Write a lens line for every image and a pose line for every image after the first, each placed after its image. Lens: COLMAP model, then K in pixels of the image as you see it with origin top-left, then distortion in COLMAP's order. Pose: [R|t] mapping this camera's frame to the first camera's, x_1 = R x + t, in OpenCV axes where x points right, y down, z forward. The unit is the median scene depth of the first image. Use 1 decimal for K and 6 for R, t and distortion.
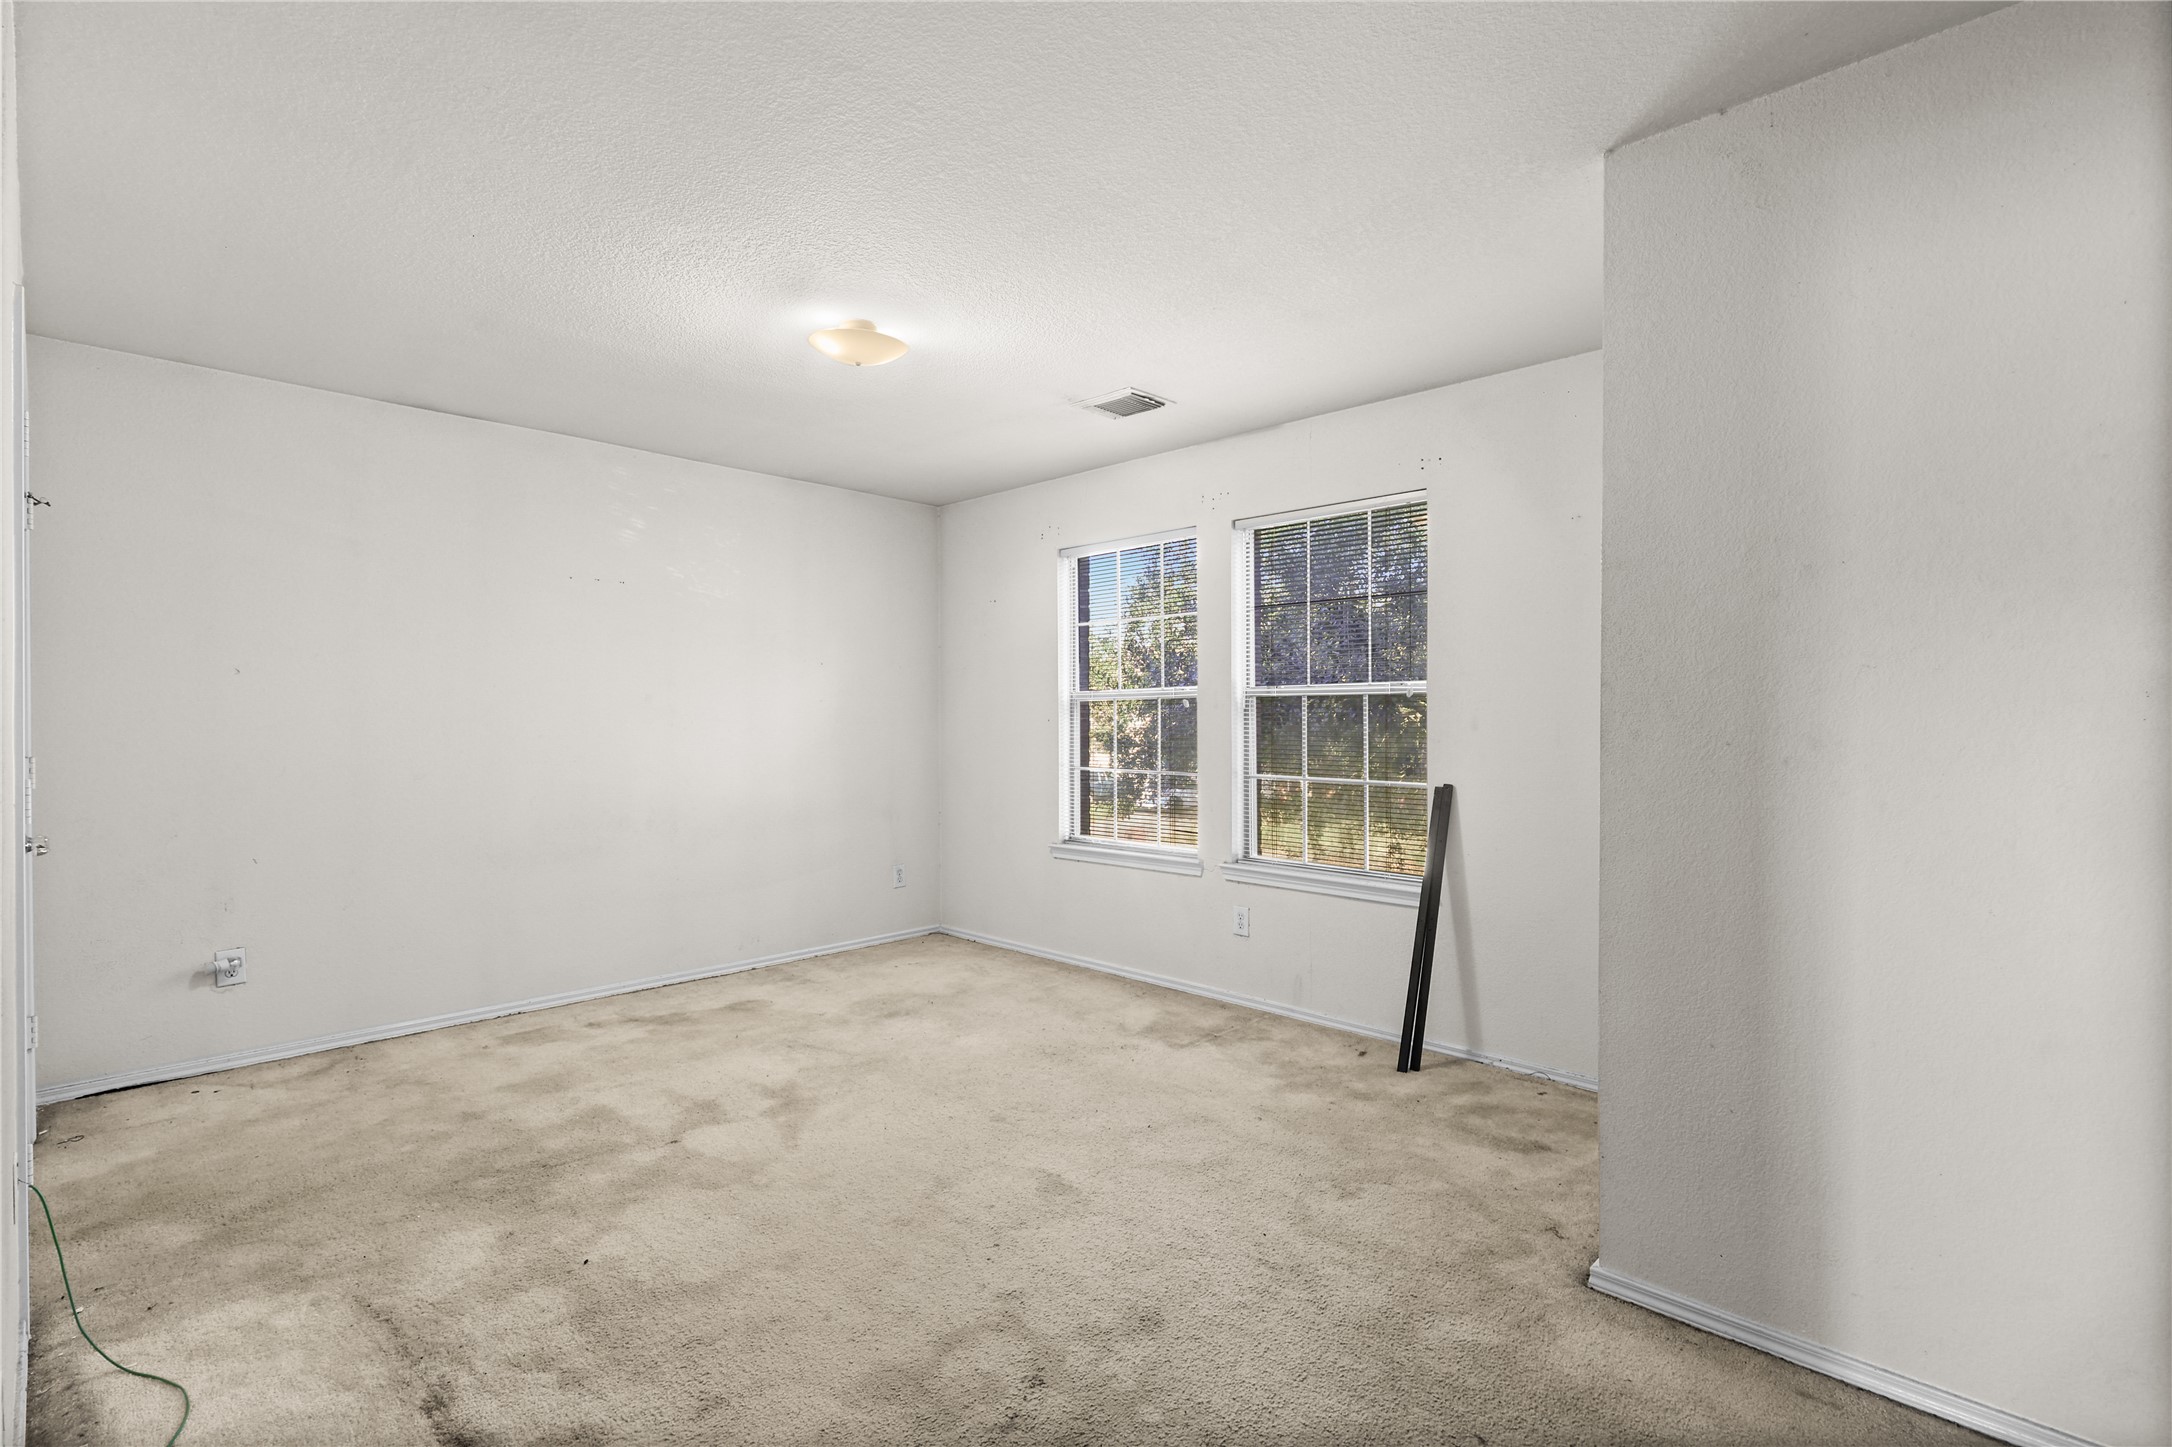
lens RADIAL K [[1003.5, 0, 1091.6], [0, 1003.5, 711.2], [0, 0, 1]] dist [-0.000151, 0.000289]
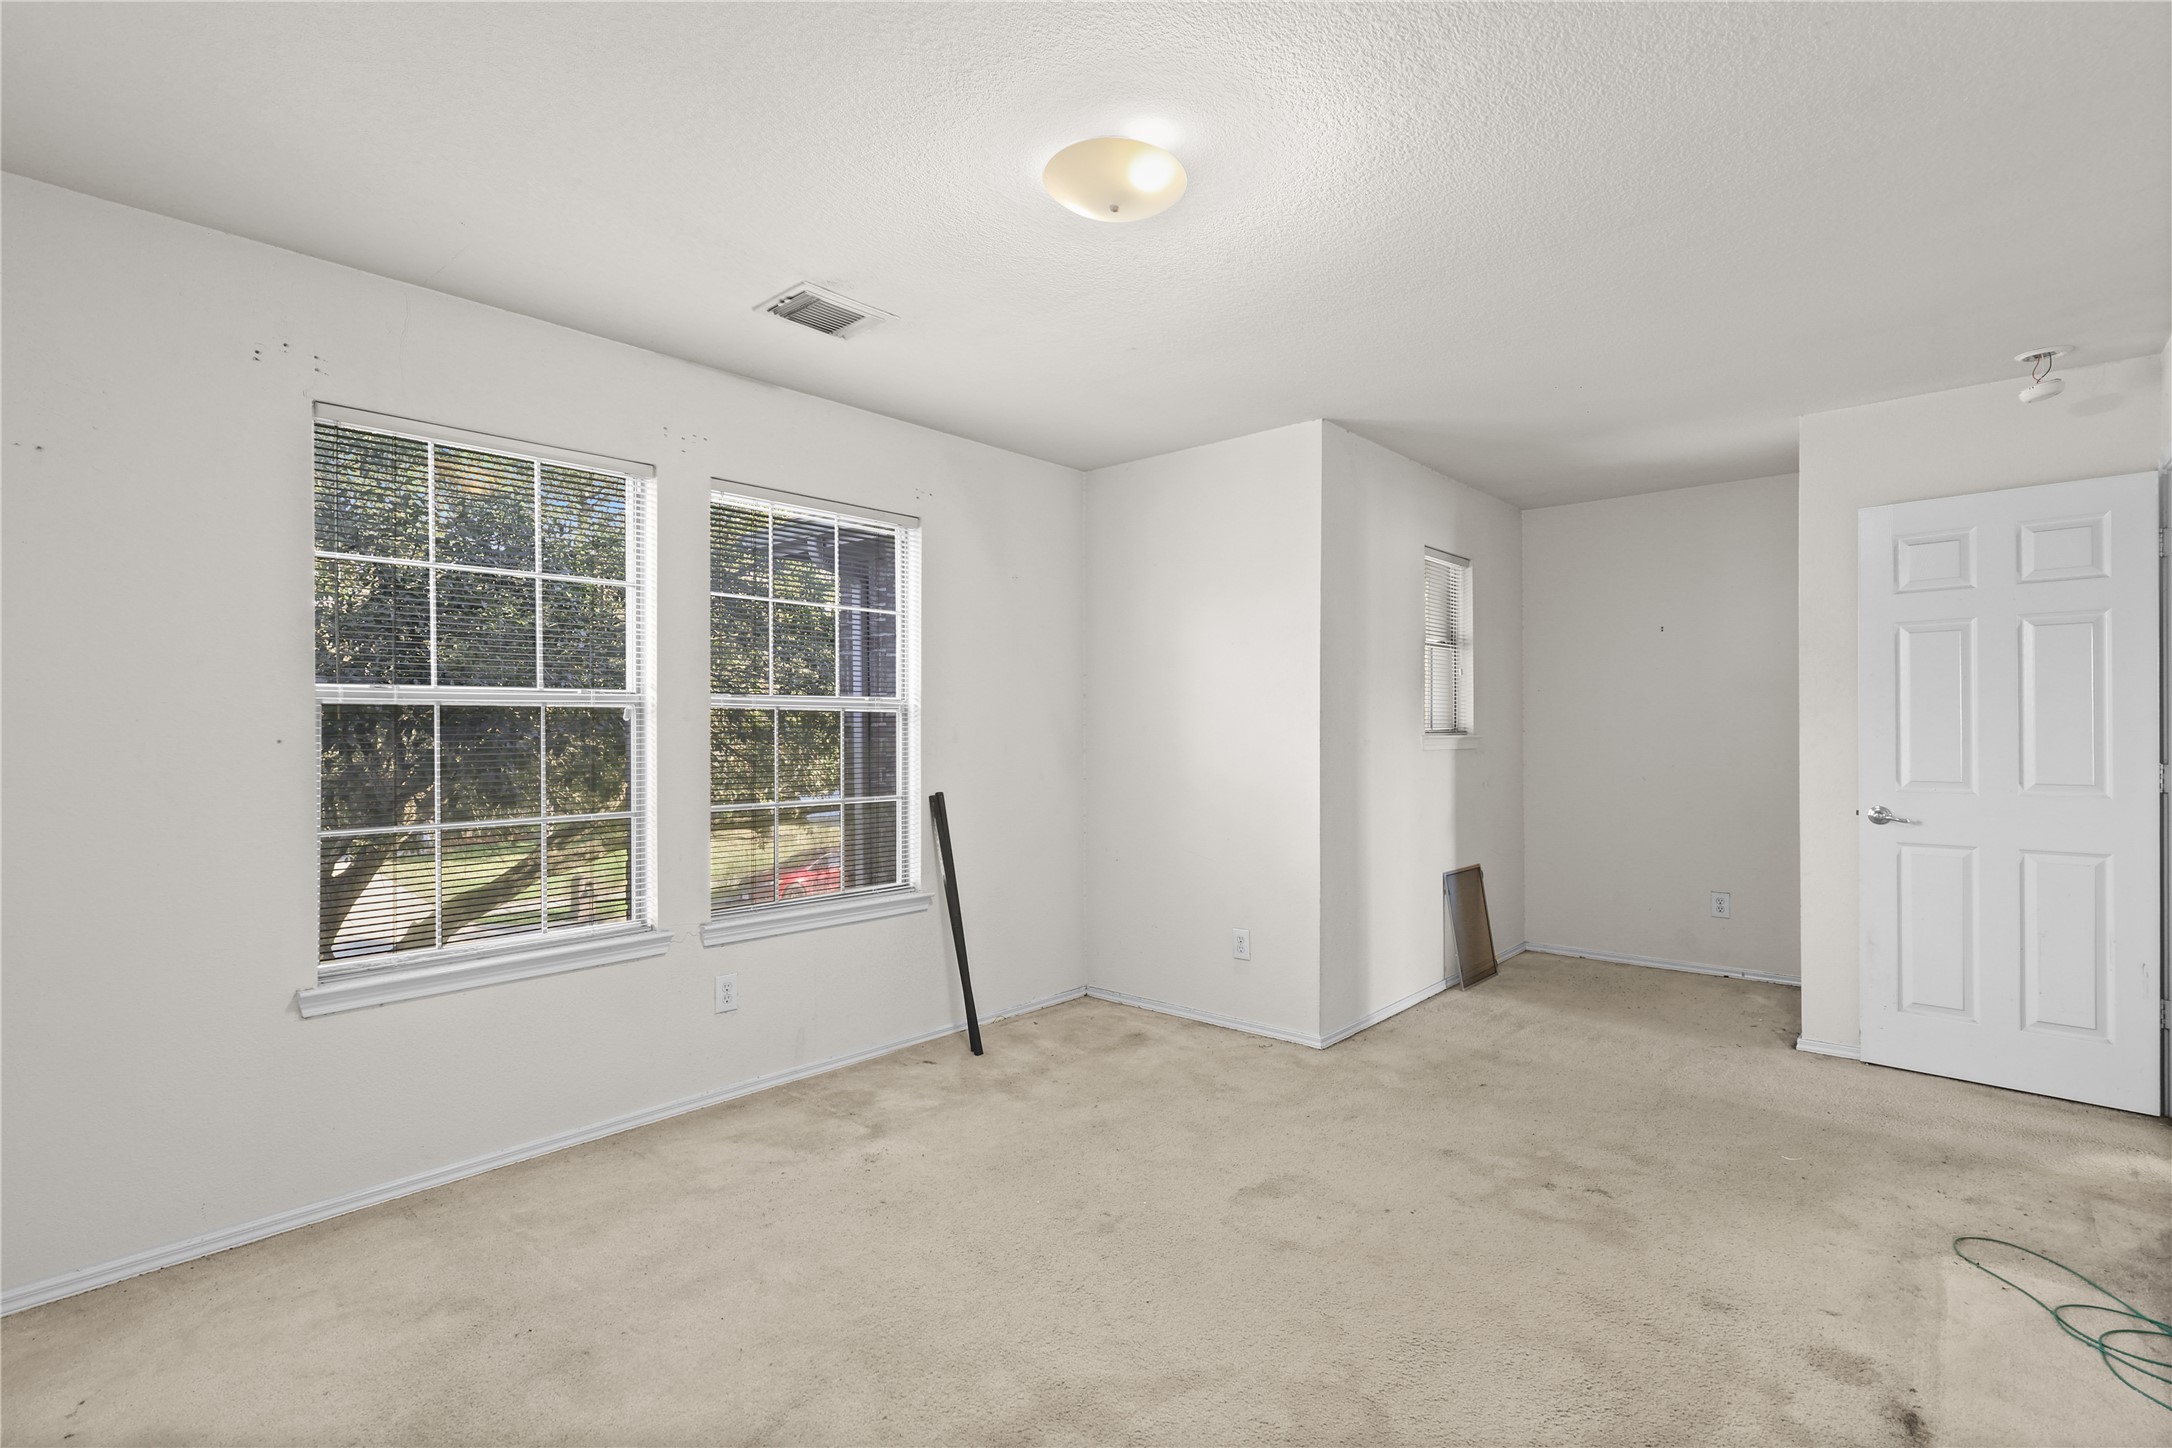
lens RADIAL K [[1003.5, 0, 1091.5], [0, 1003.5, 735.9], [0, 0, 1]] dist [-0.000151, 0.000289]
pose [[-0.034784, -0.003809, 0.999388, -0.844627], [-0.002874, 0.999989, 0.003711, 0.005505], [-0.999391, -0.002743, -0.034795, 0.974806]]
